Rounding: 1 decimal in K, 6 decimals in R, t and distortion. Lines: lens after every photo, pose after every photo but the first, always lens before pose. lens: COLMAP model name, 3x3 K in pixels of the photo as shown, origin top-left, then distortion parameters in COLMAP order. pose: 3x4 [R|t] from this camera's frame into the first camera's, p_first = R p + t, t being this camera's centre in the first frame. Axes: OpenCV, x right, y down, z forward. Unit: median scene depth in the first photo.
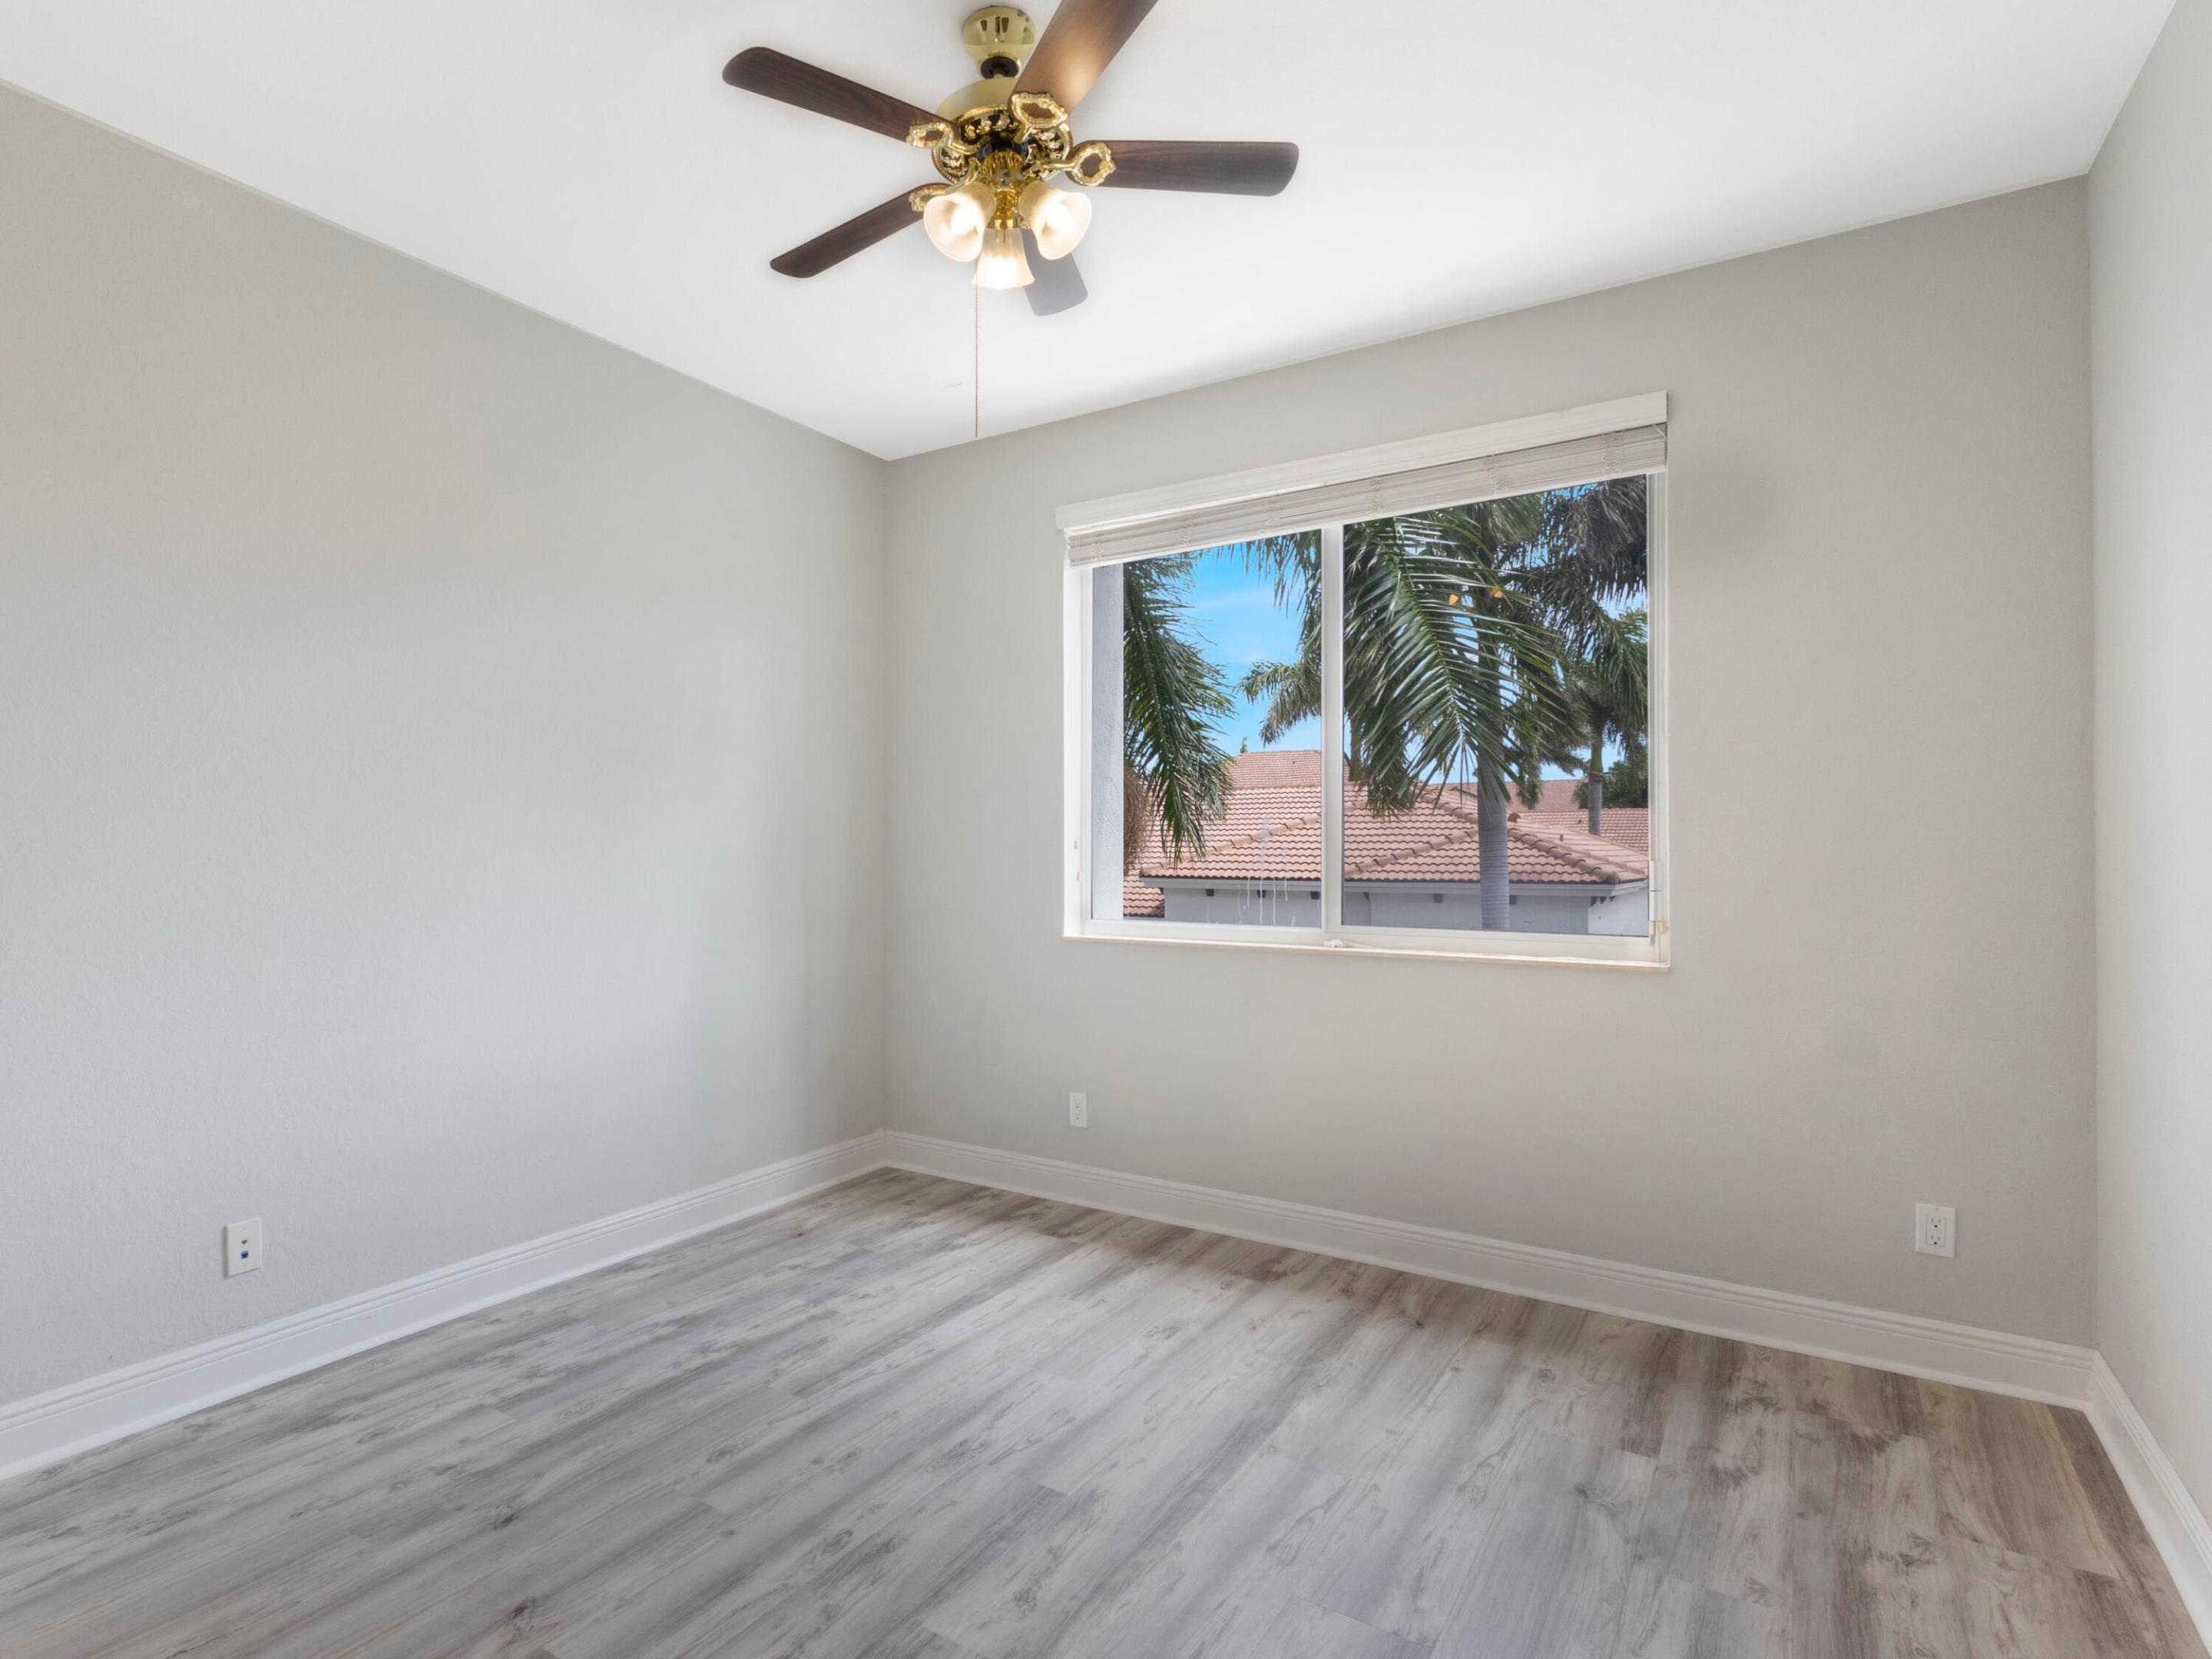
lens RADIAL K [[1162.4, 0, 1118.4], [0, 1162.4, 839.0], [0, 0, 1]] dist [0.001088, 0.001122]
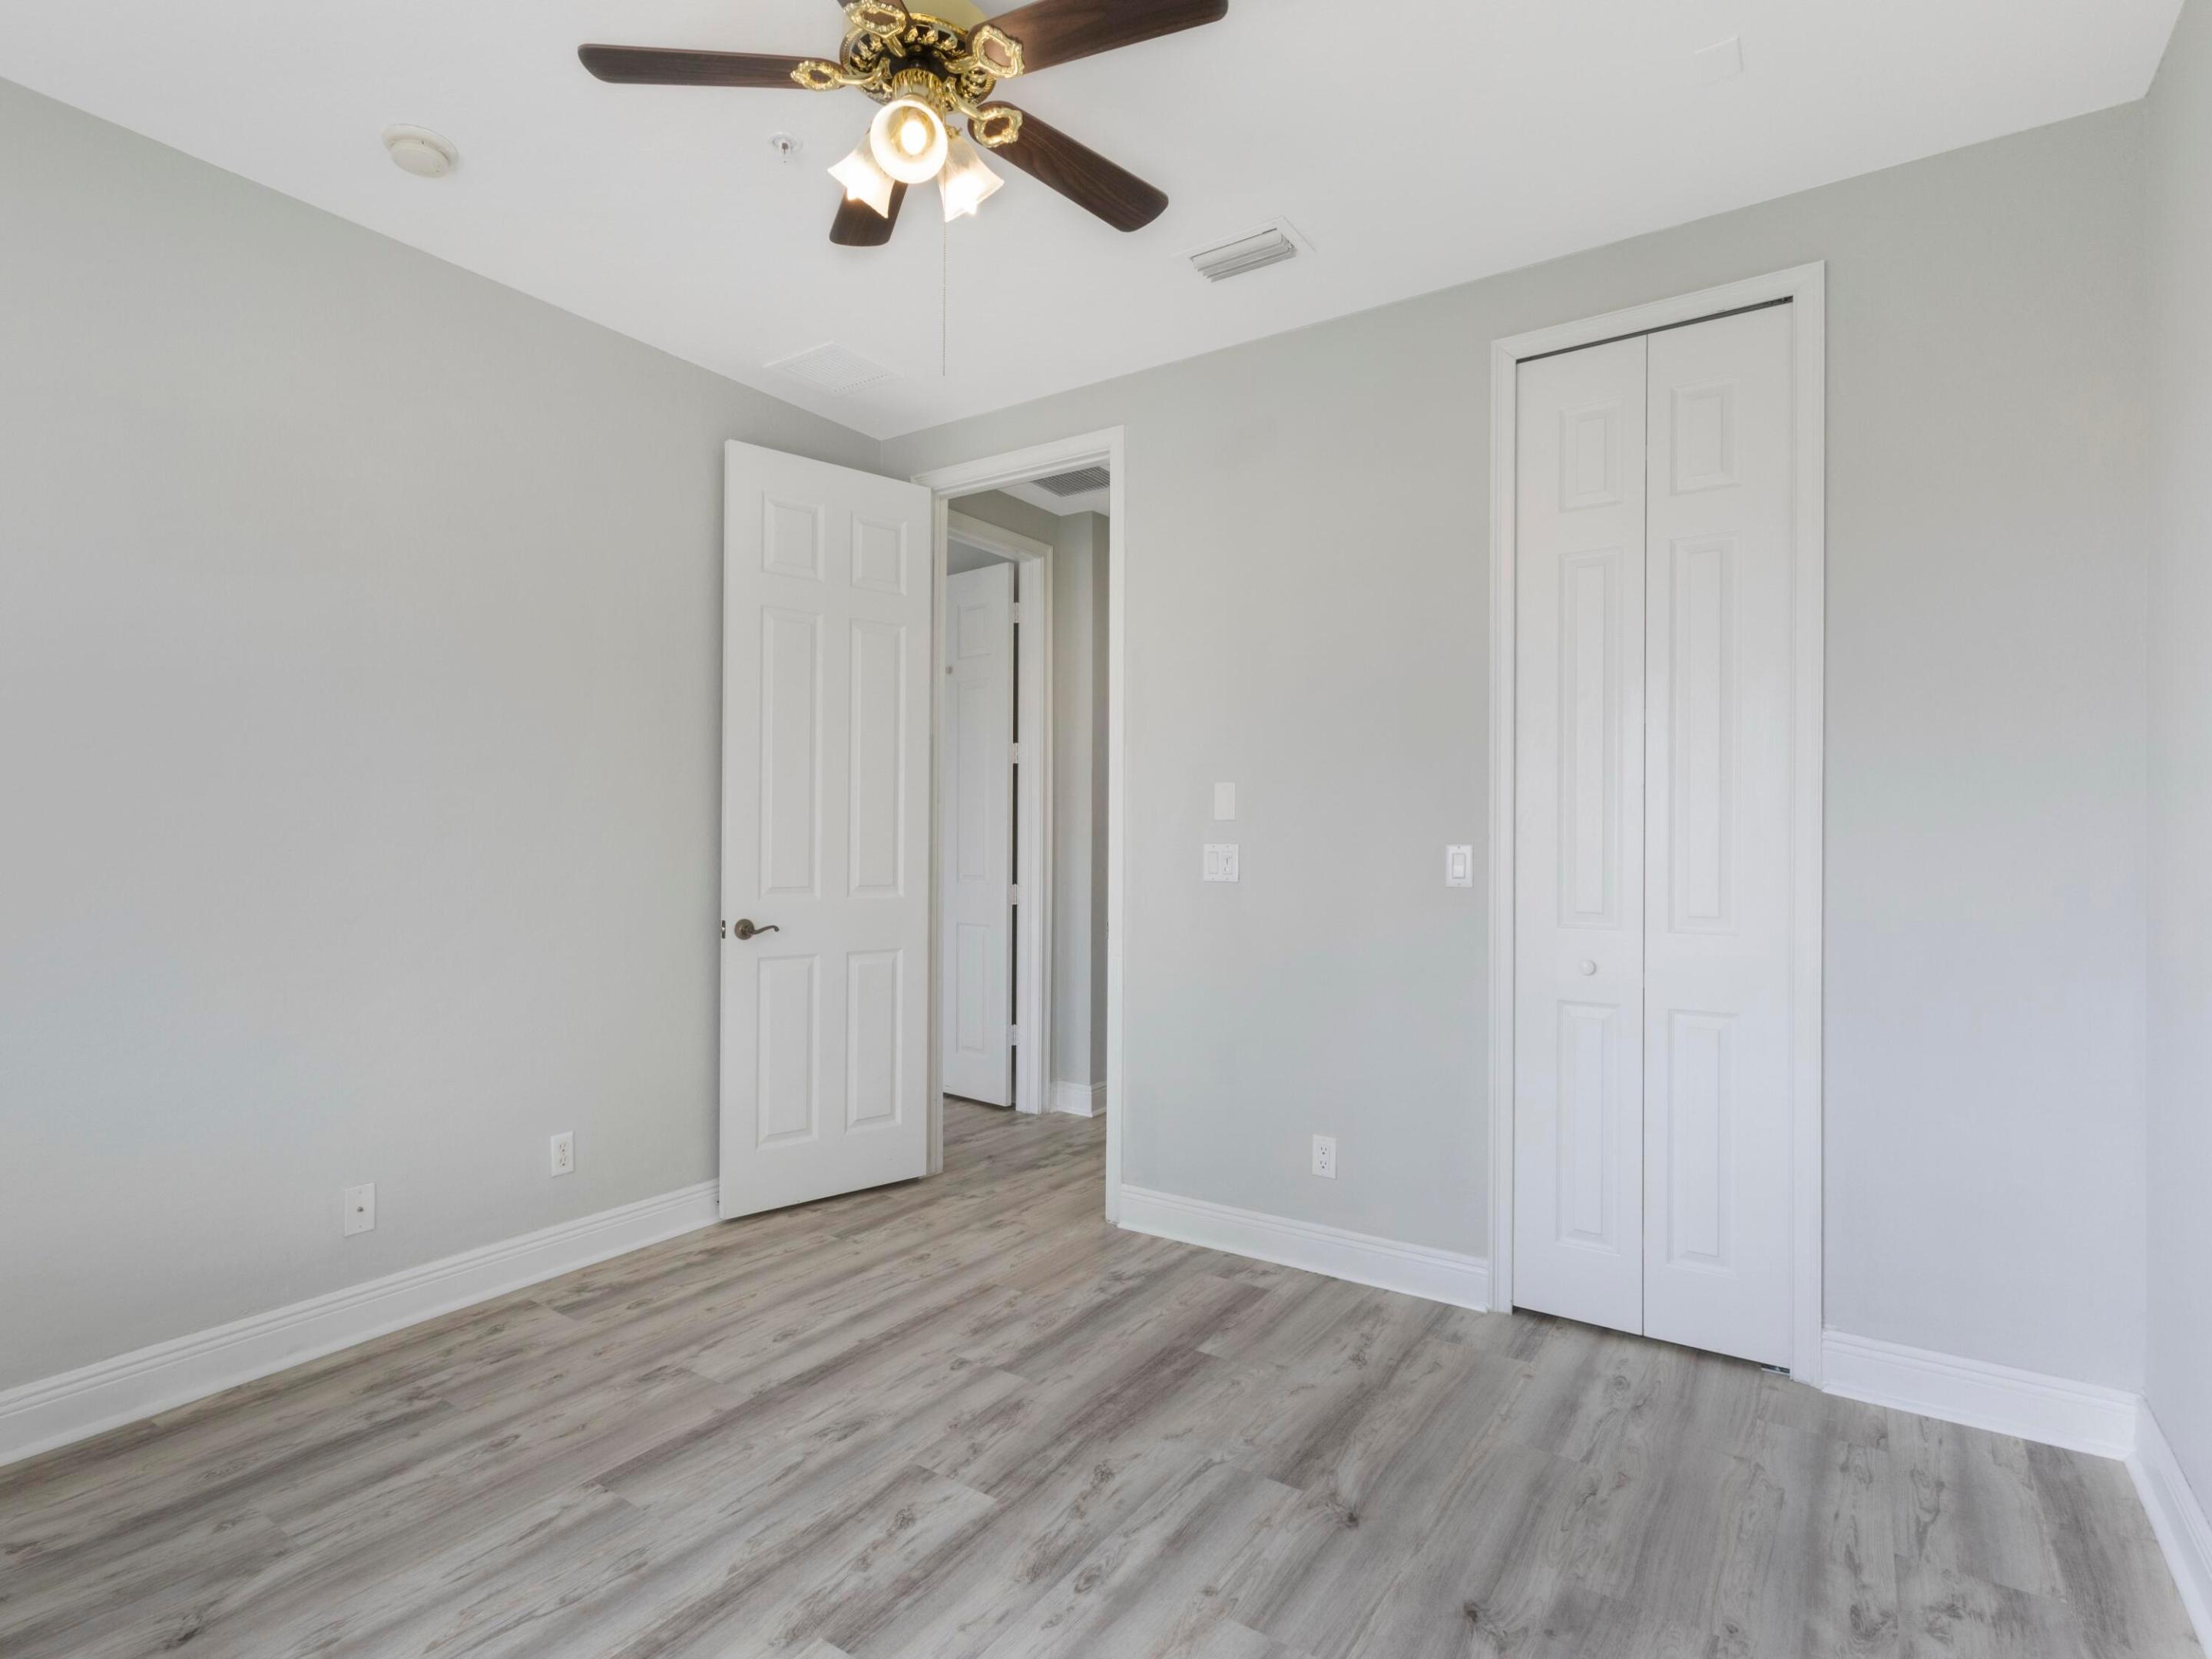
lens RADIAL K [[1162.4, 0, 1118.4], [0, 1162.4, 839.0], [0, 0, 1]] dist [0.001088, 0.001122]
pose [[-0.998768, -0.003380, 0.049508, -0.317479], [-0.003888, 0.999941, -0.010172, 0.016153], [-0.049471, -0.010352, -0.998722, 1.989908]]
